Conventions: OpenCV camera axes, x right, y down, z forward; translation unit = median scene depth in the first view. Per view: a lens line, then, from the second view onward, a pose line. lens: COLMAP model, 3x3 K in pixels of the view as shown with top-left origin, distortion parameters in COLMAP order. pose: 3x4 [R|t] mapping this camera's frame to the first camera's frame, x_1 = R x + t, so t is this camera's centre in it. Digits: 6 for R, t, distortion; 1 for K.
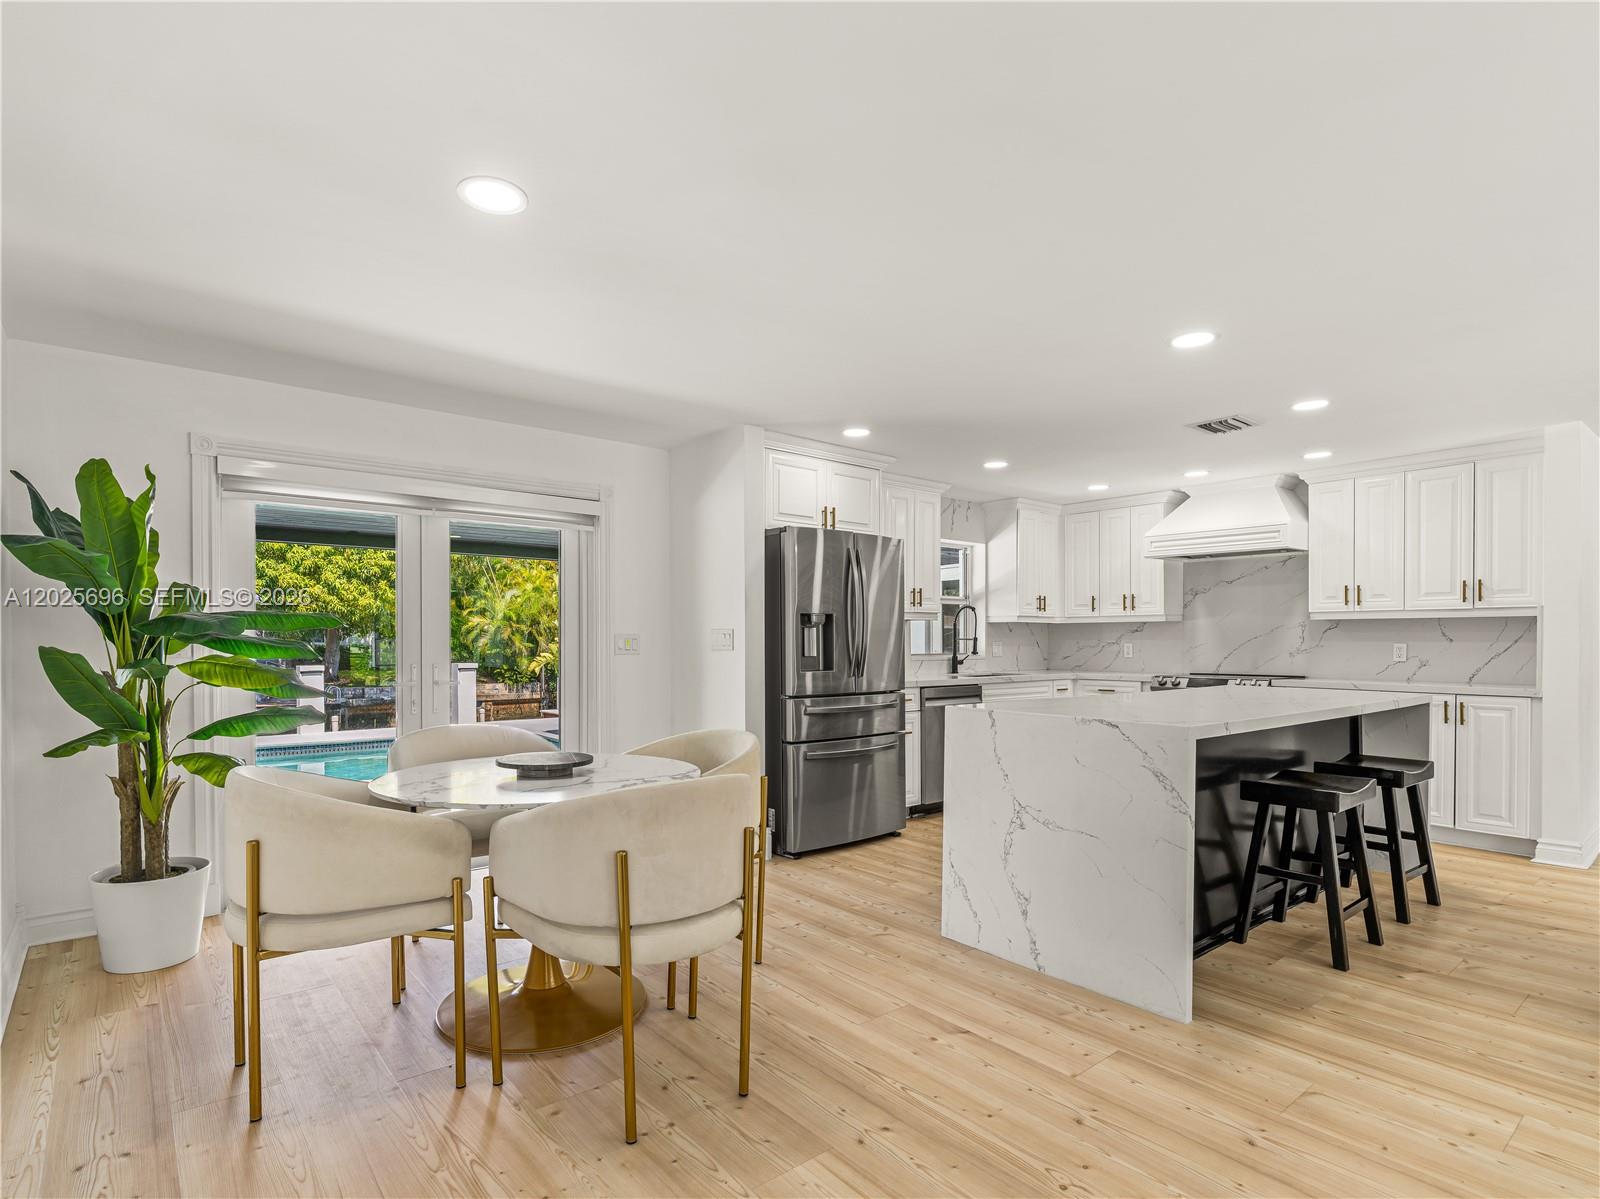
lens RADIAL K [[805.9, 0, 756.7], [0, 805.9, 654.4], [0, 0, 1]] dist [-0.008279, 0.001267]
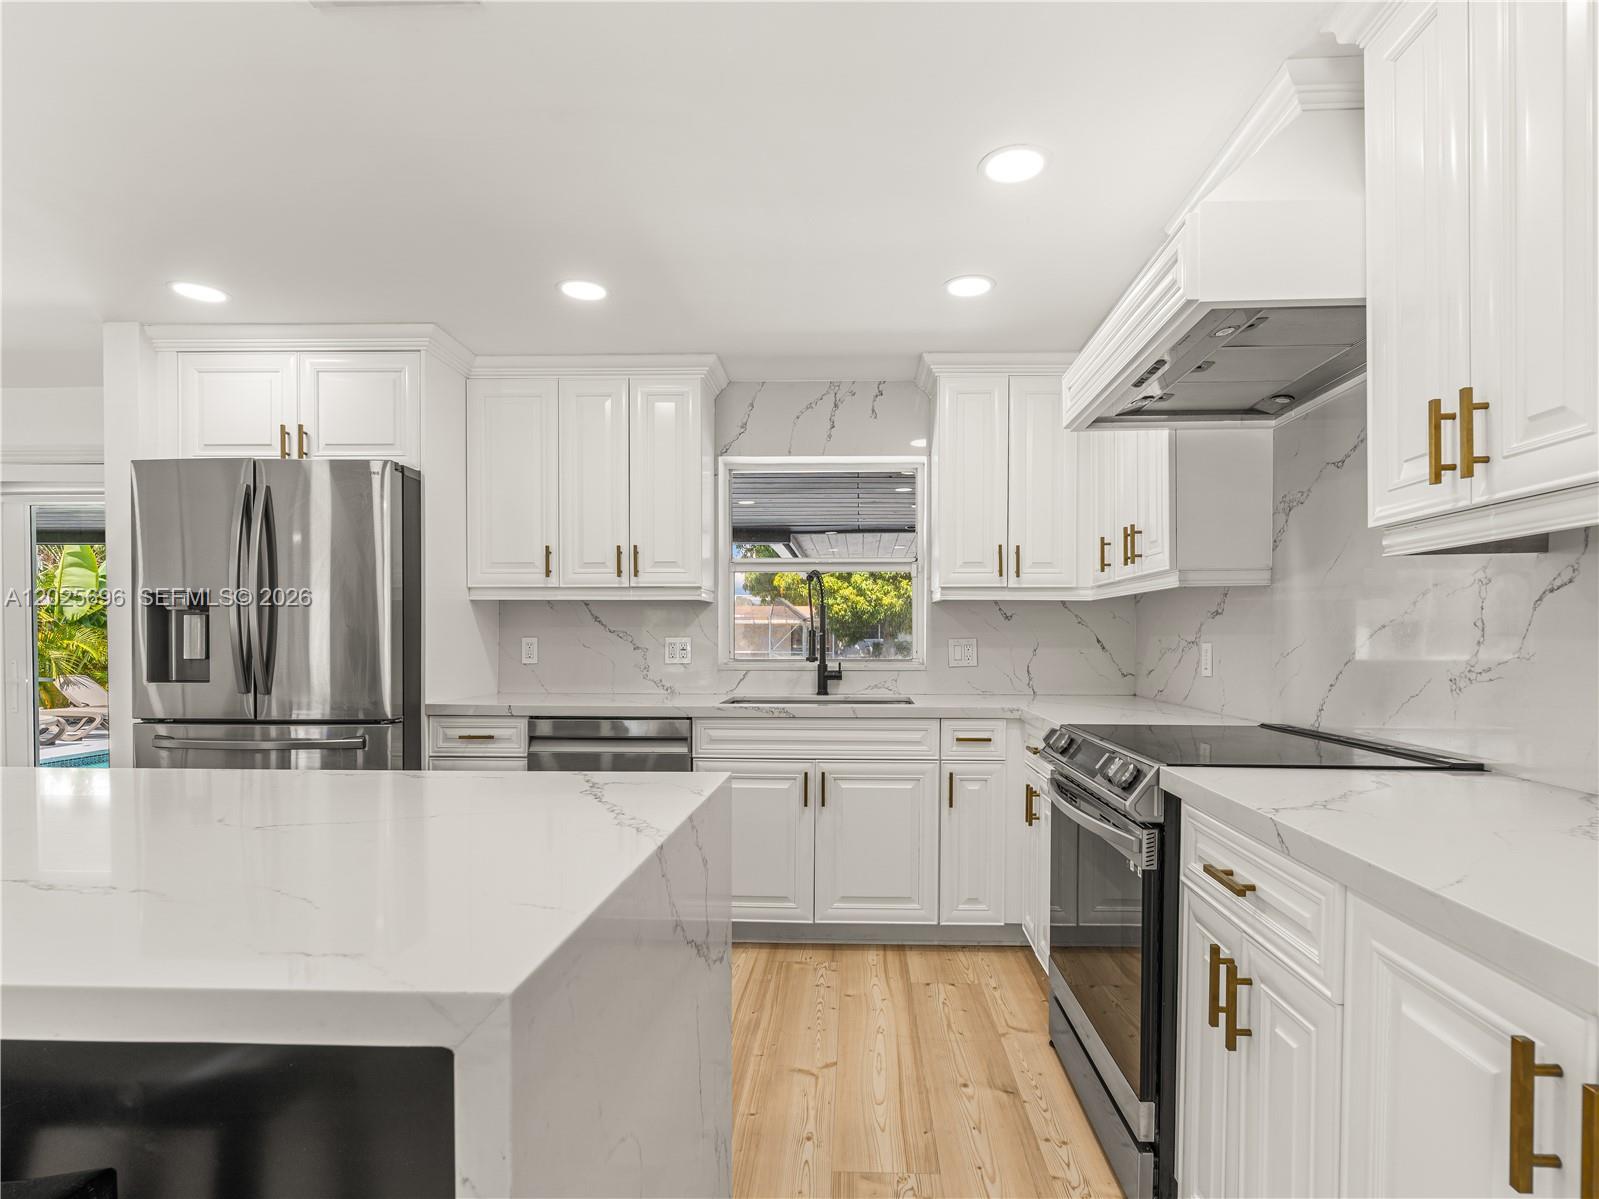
lens RADIAL K [[805.4, 0, 836.0], [0, 805.4, 657.5], [0, 0, 1]] dist [-0.008279, 0.001267]
pose [[0.773391, 0.017443, -0.633689, 0.850915], [-0.013156, 0.999848, 0.011466, -0.012800], [0.633792, -0.000531, 0.773503, 0.808734]]
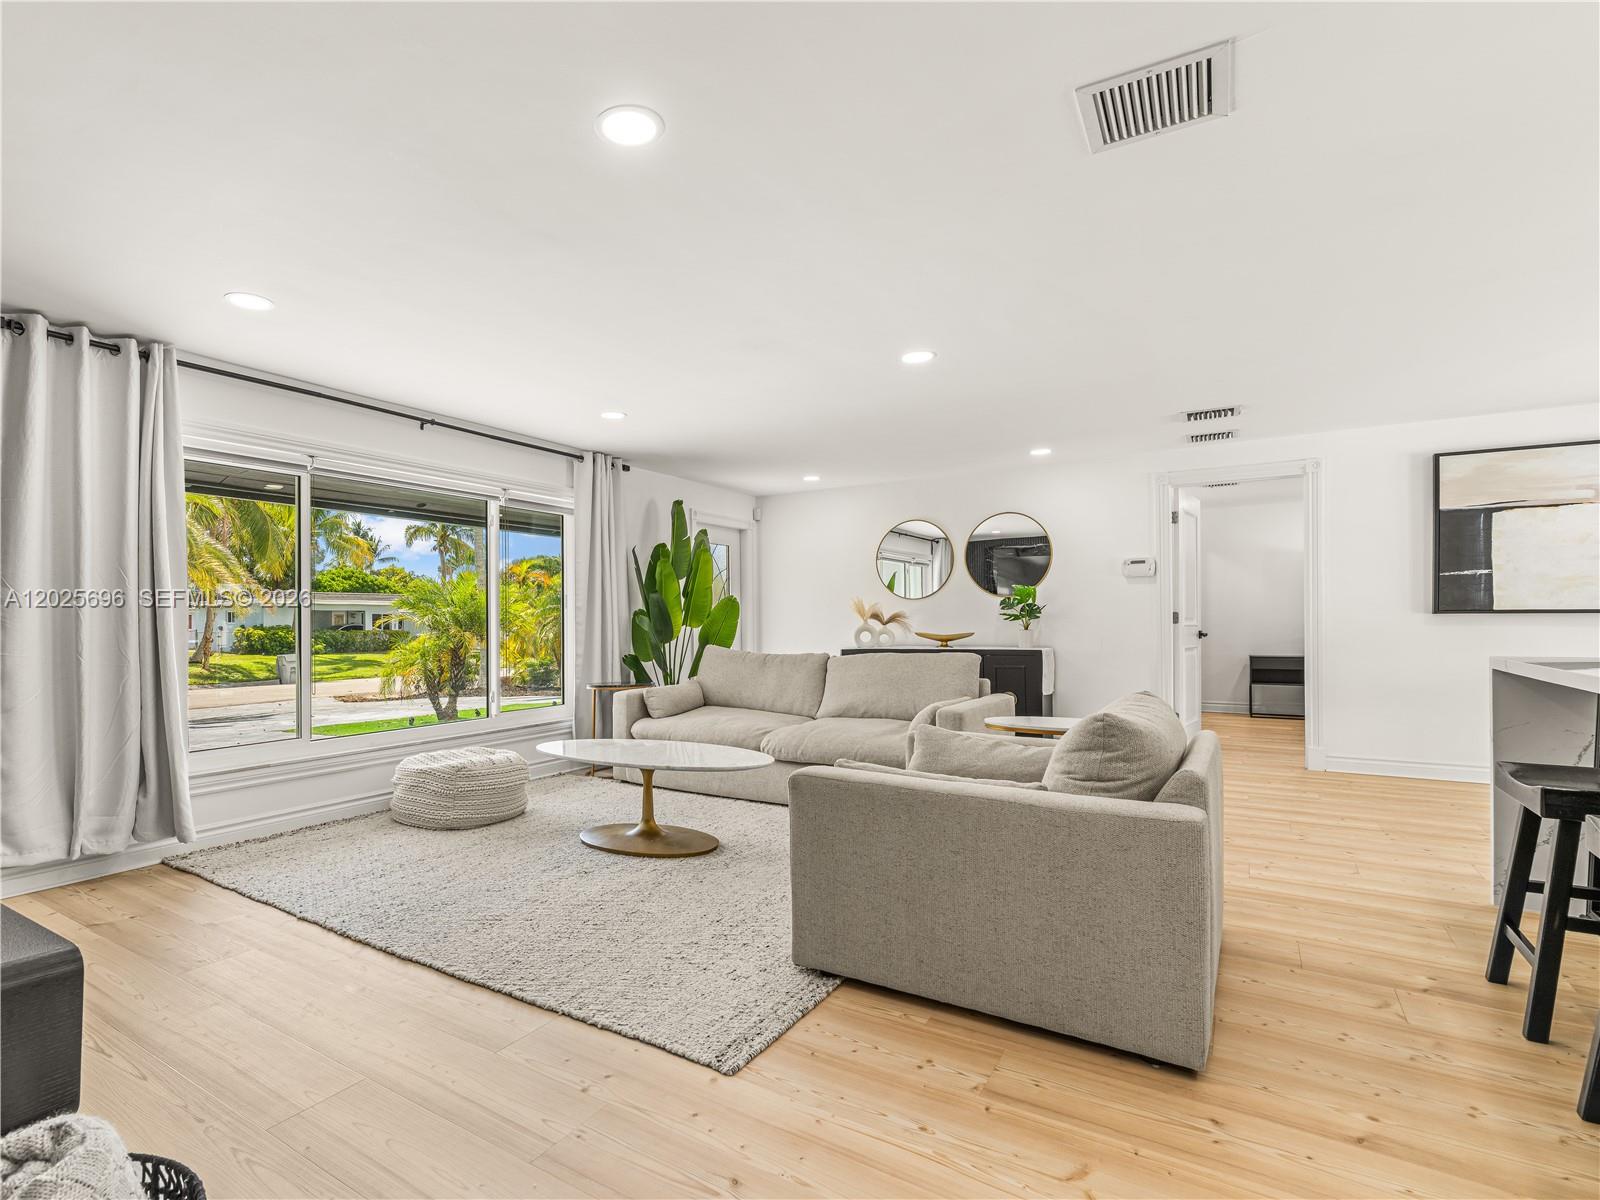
lens RADIAL K [[805.9, 0, 695.5], [0, 805.9, 613.3], [0, 0, 1]] dist [-0.008279, 0.001267]
pose [[-0.952523, 0.002815, -0.304455, 1.095749], [0.001099, 0.999983, 0.005810, 0.008947], [0.304466, 0.005199, -0.952509, 0.955396]]
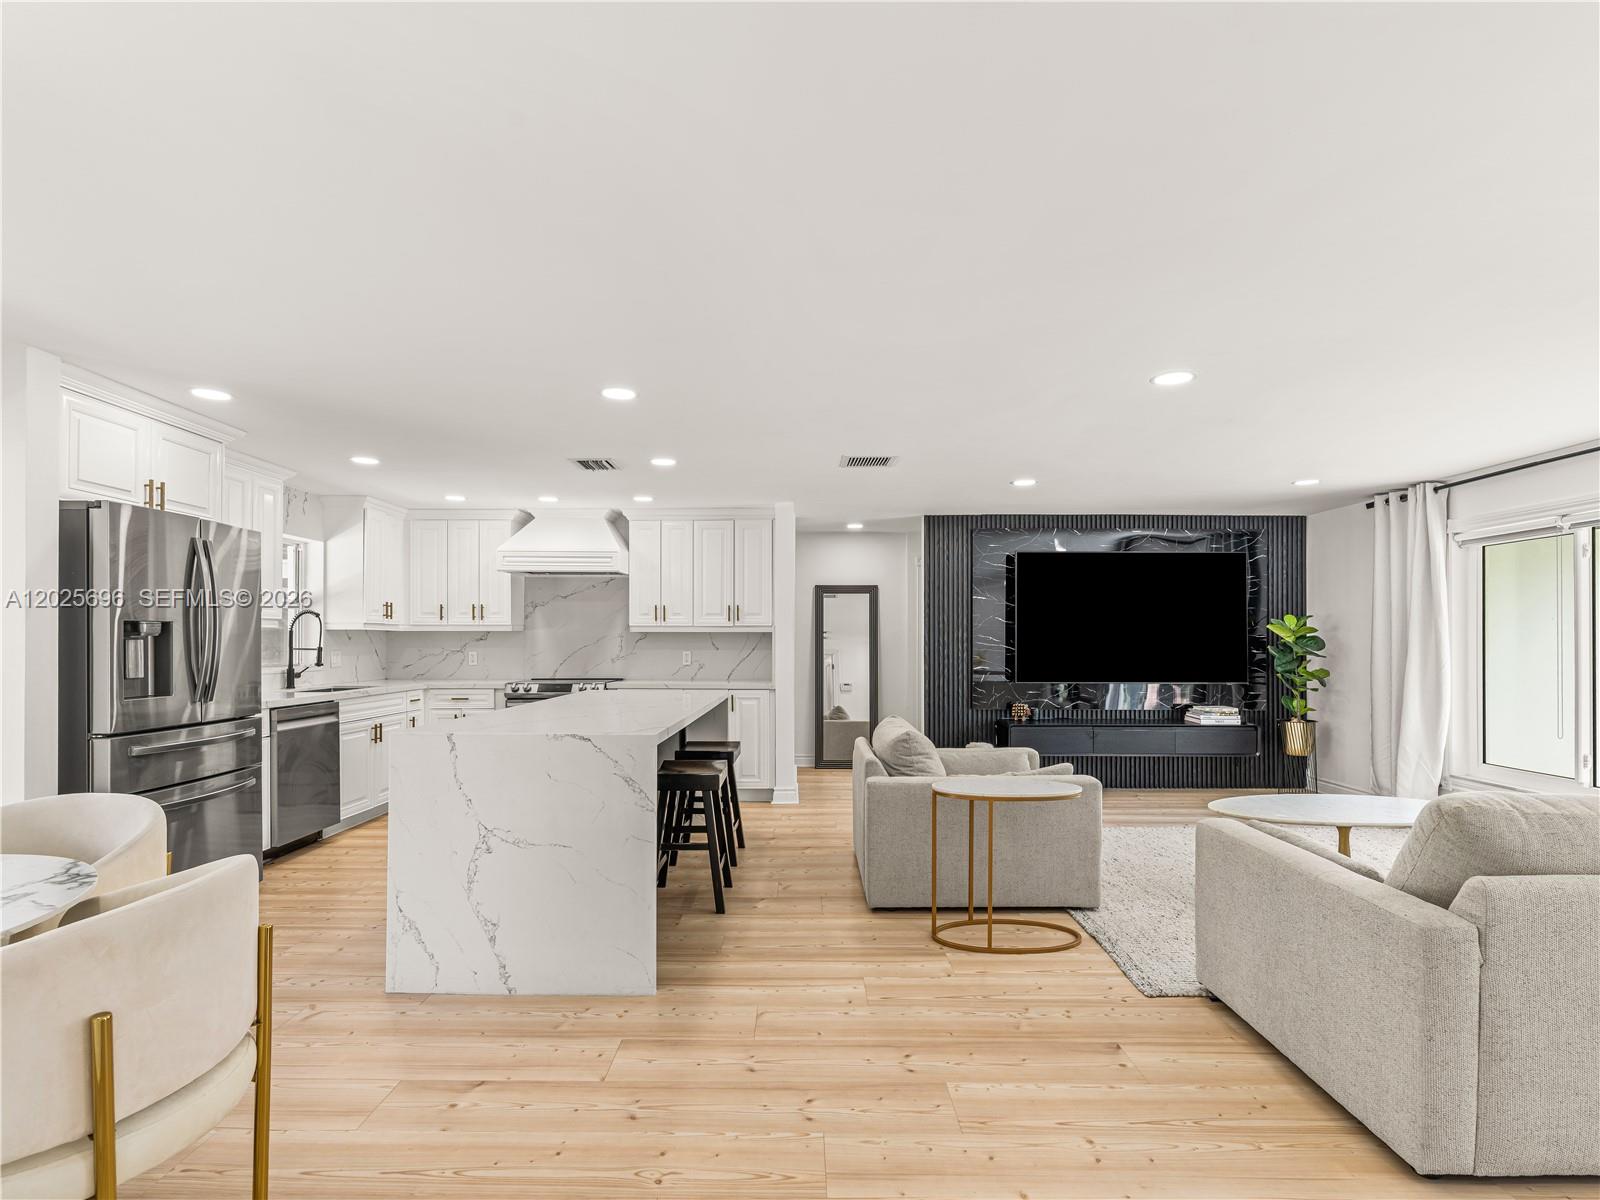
lens RADIAL K [[805.9, 0, 786.0], [0, 805.9, 635.2], [0, 0, 1]] dist [-0.008279, 0.001267]
pose [[0.625674, 0.006218, 0.780060, -0.131100], [0.013009, 0.999746, -0.018403, -0.015291], [-0.779976, 0.021662, 0.625434, 0.068291]]
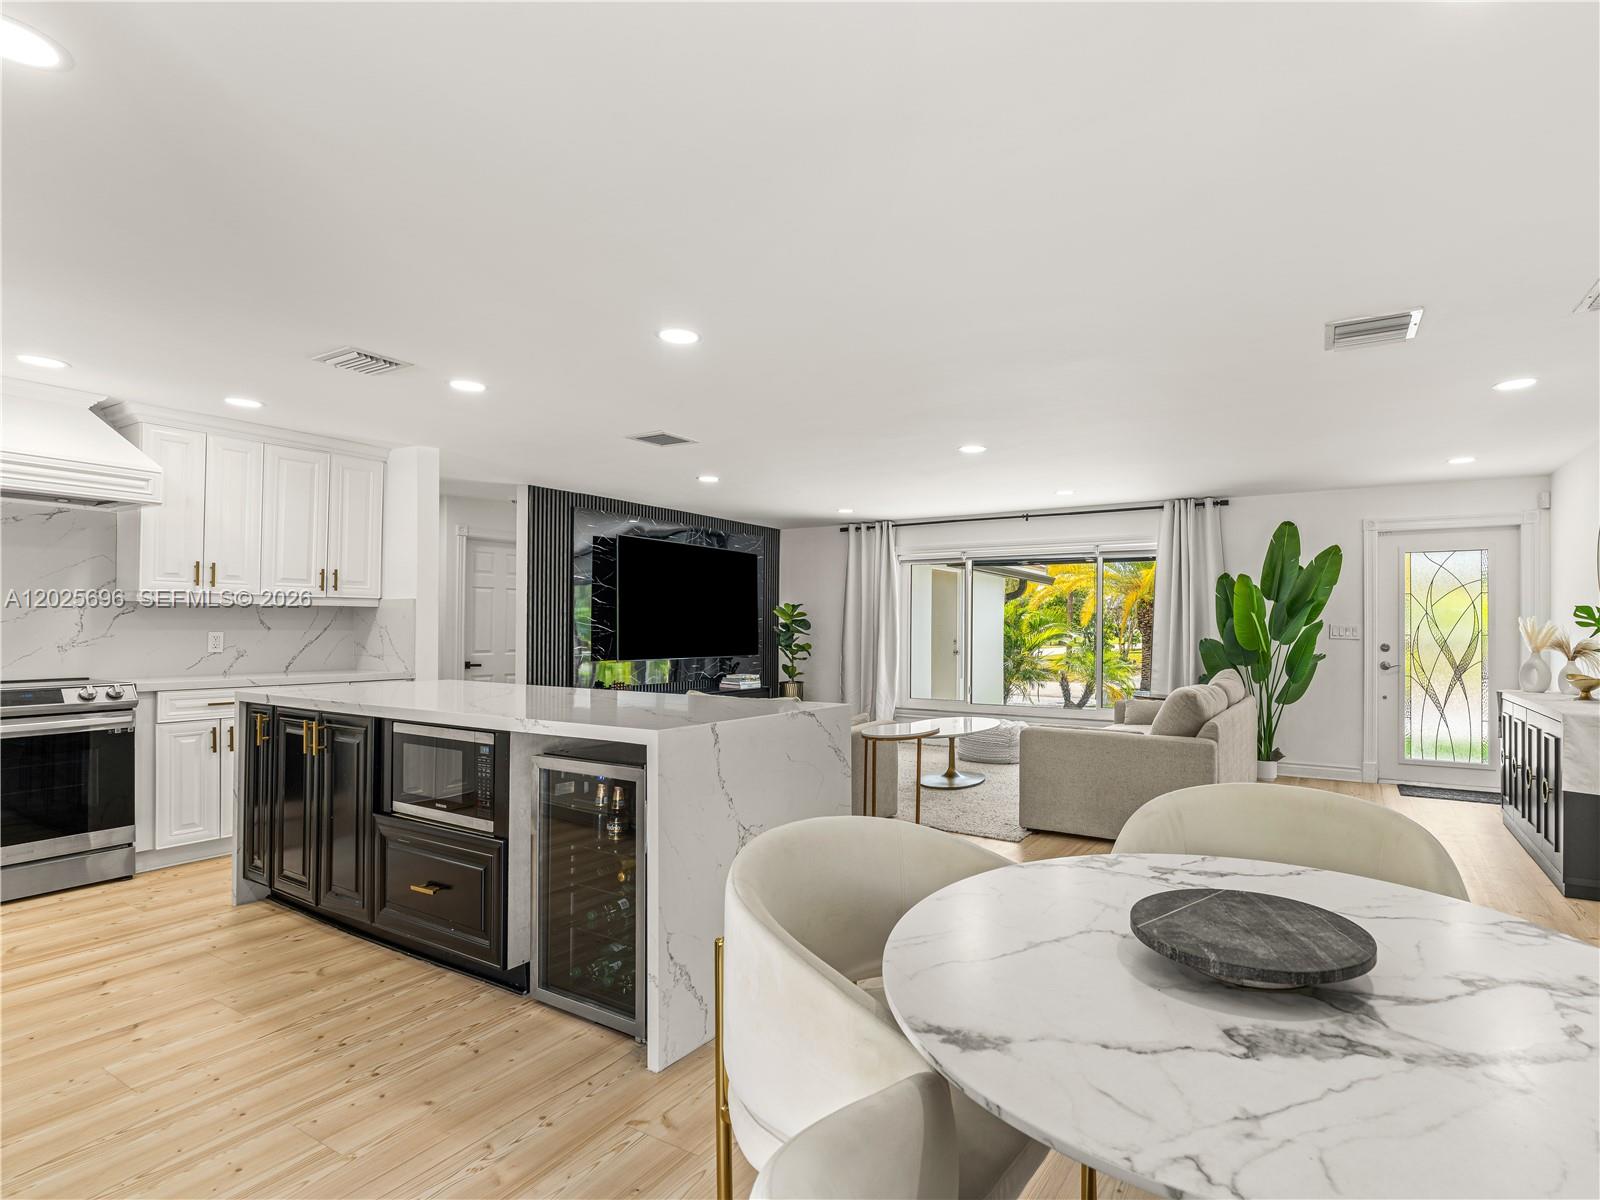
lens RADIAL K [[805.9, 0, 897.7], [0, 805.9, 622.9], [0, 0, 1]] dist [-0.008279, 0.001267]
pose [[-0.382381, 0.003806, 0.923997, -0.328234], [0.012468, 0.999922, 0.001041, -0.017560], [-0.923921, 0.011919, -0.382399, 0.747286]]
